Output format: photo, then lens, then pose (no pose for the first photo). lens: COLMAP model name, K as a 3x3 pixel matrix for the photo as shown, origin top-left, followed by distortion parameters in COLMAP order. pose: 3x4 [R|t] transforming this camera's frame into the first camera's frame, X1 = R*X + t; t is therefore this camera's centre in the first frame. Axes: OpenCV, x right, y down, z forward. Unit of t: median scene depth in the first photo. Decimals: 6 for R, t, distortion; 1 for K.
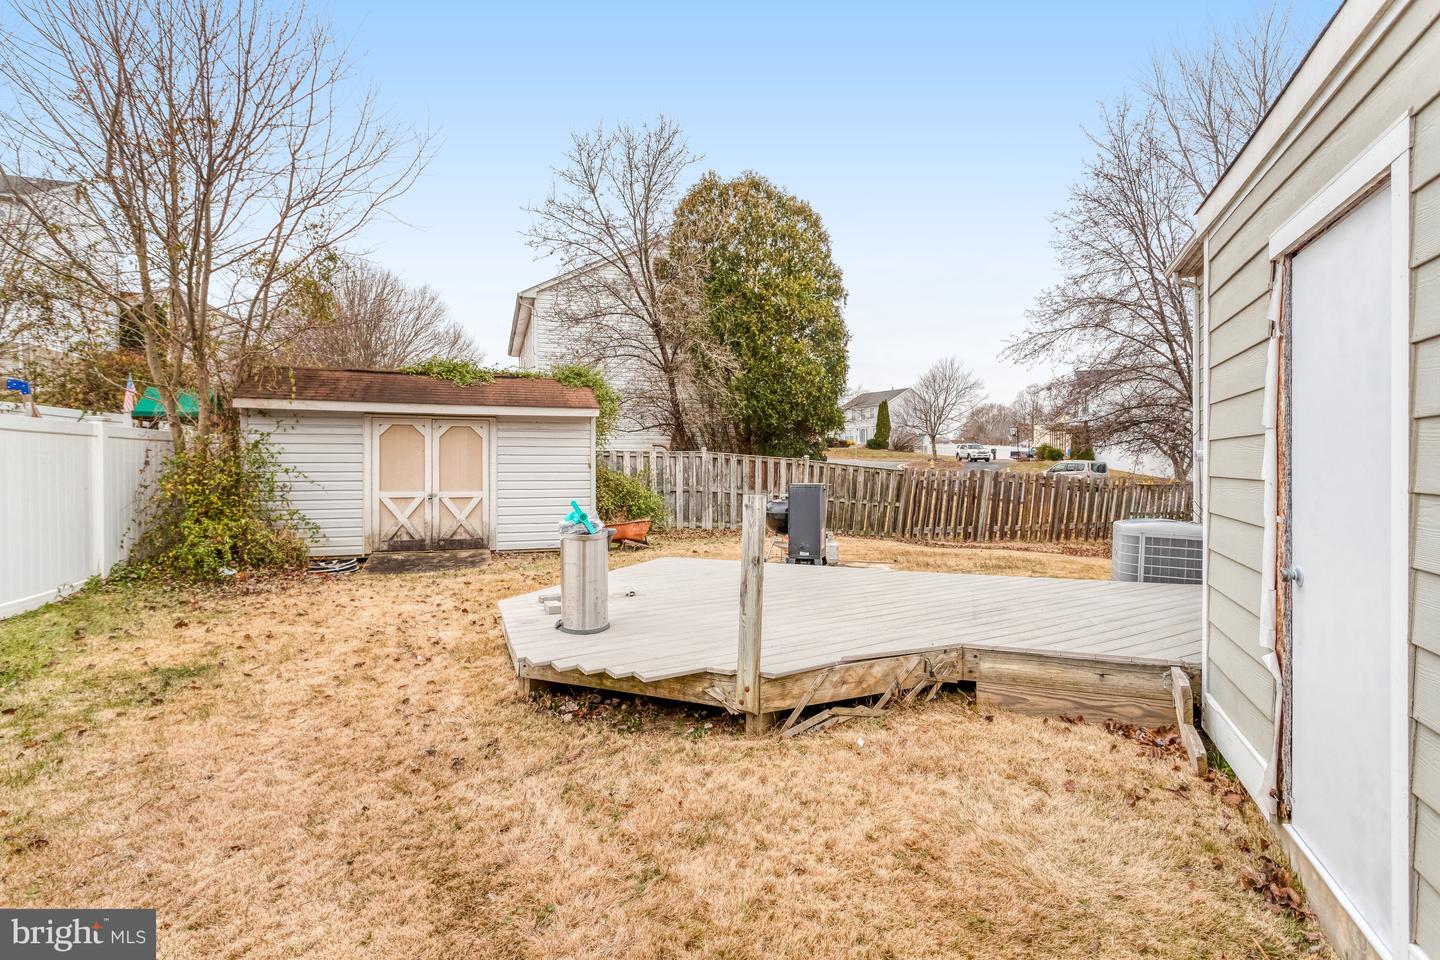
lens RADIAL K [[818.7, 0, 720.0], [0, 818.7, 480.0], [0, 0, 1]] dist [0.000465, 0.001675]
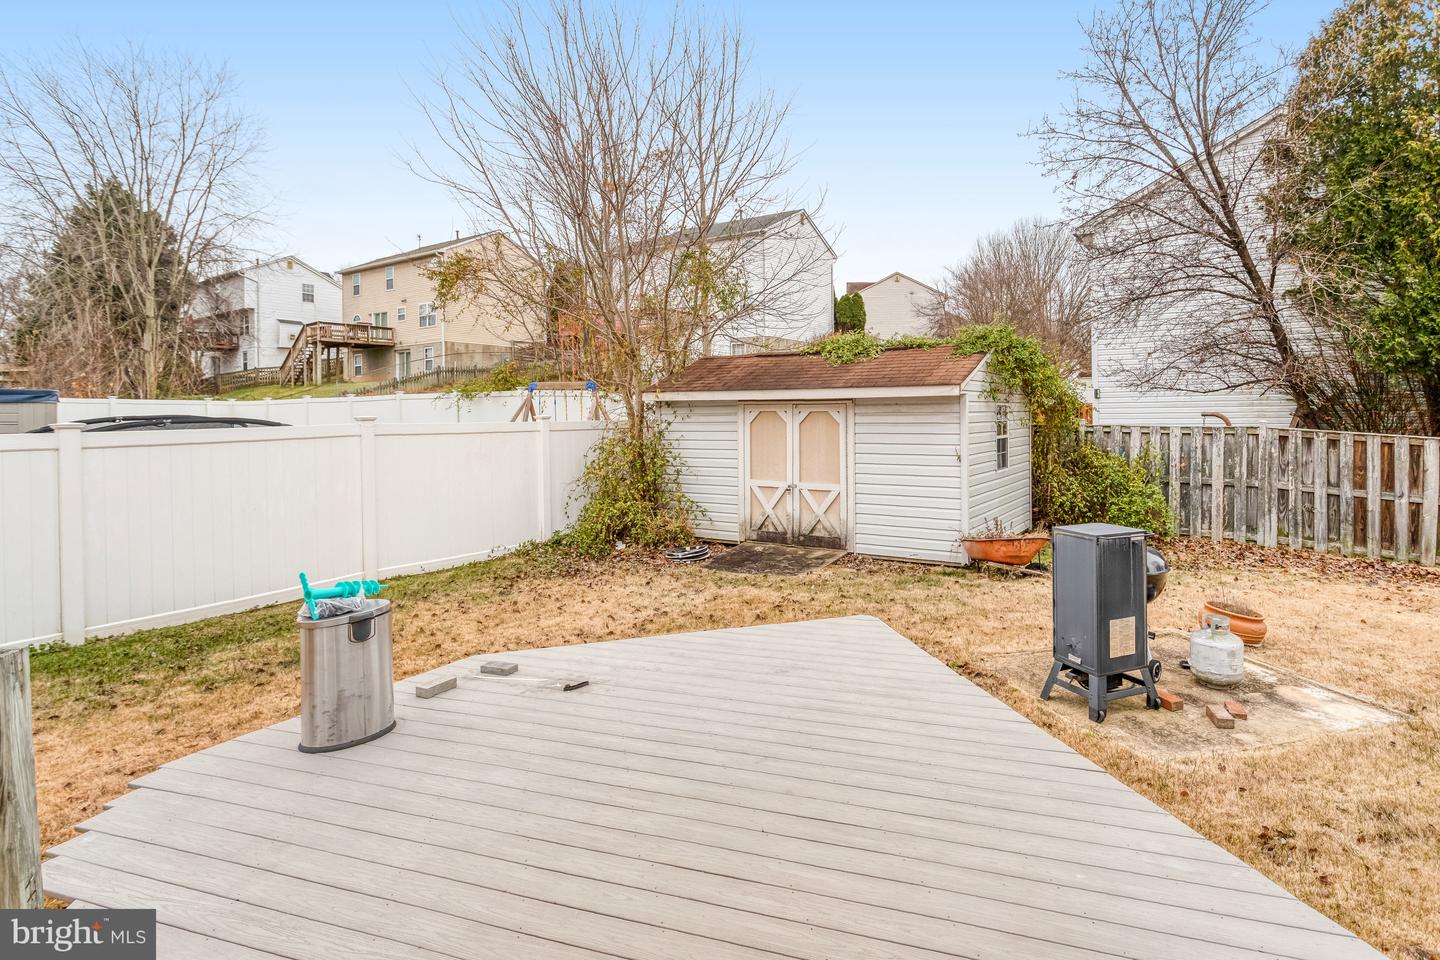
lens RADIAL K [[764.1, 0, 724.1], [0, 764.1, 426.5], [0, 0, 1]] dist [-0.000856, 0.000816]
pose [[0.599838, 0.004740, -0.800107, 0.294924], [0.000068, 0.999982, 0.005974, -0.053786], [0.800121, -0.003638, 0.599827, 0.410958]]
